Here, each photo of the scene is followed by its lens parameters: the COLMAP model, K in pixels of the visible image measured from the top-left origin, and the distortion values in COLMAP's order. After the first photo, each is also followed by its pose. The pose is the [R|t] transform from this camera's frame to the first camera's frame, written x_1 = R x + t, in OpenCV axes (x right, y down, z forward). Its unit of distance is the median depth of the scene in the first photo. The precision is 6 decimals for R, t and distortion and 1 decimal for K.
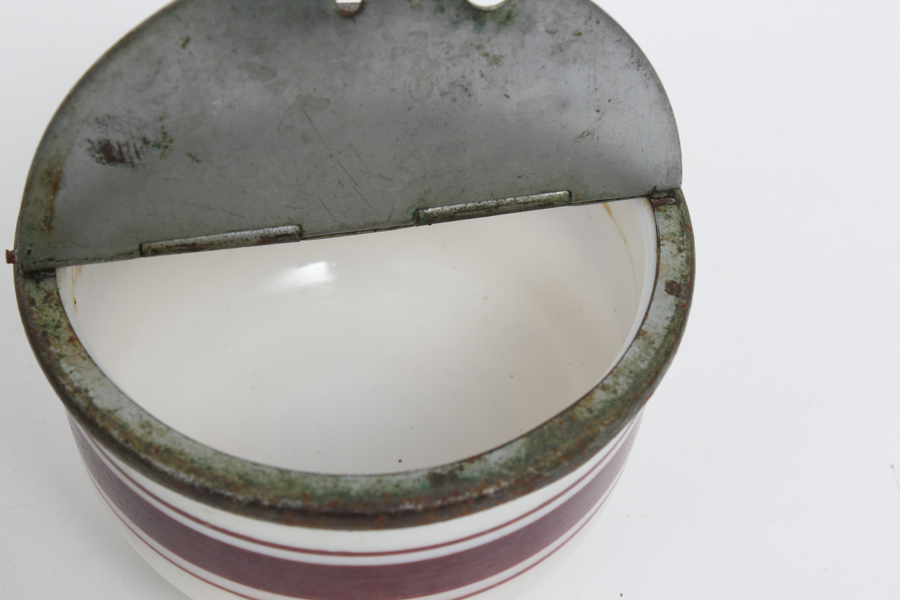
lens RADIAL K [[2110.1, 0, 450.0], [0, 2110.1, 300.0], [0, 0, 1]] dist [0.040766, -0.147930]
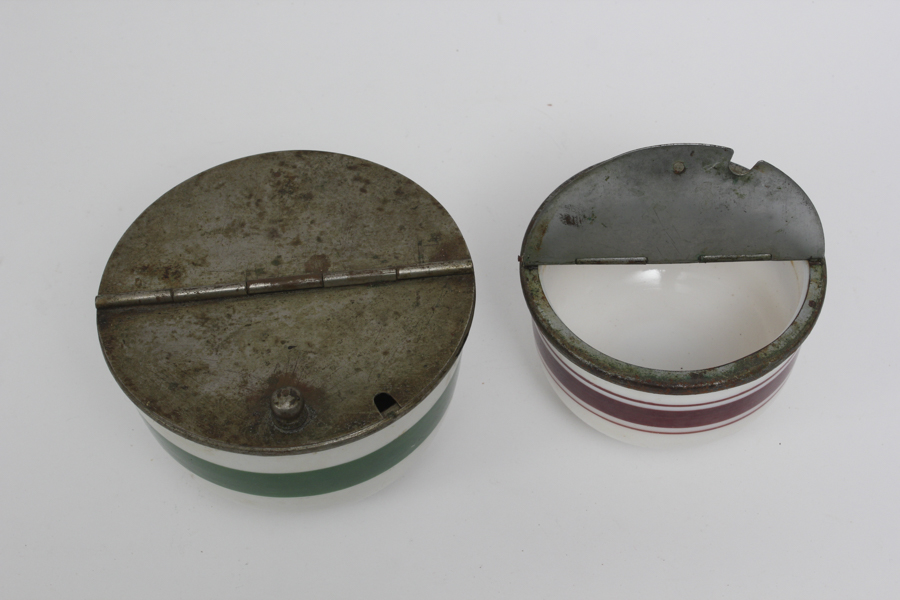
lens RADIAL K [[1778.1, 0, 450.0], [0, 1778.1, 300.0], [0, 0, 1]] dist [0.024532, 0.036654]
pose [[0.979312, 0.111328, -0.168979, 0.050772], [-0.105494, 0.993483, 0.043151, -0.052453], [0.172681, -0.024432, 0.984675, -0.941675]]
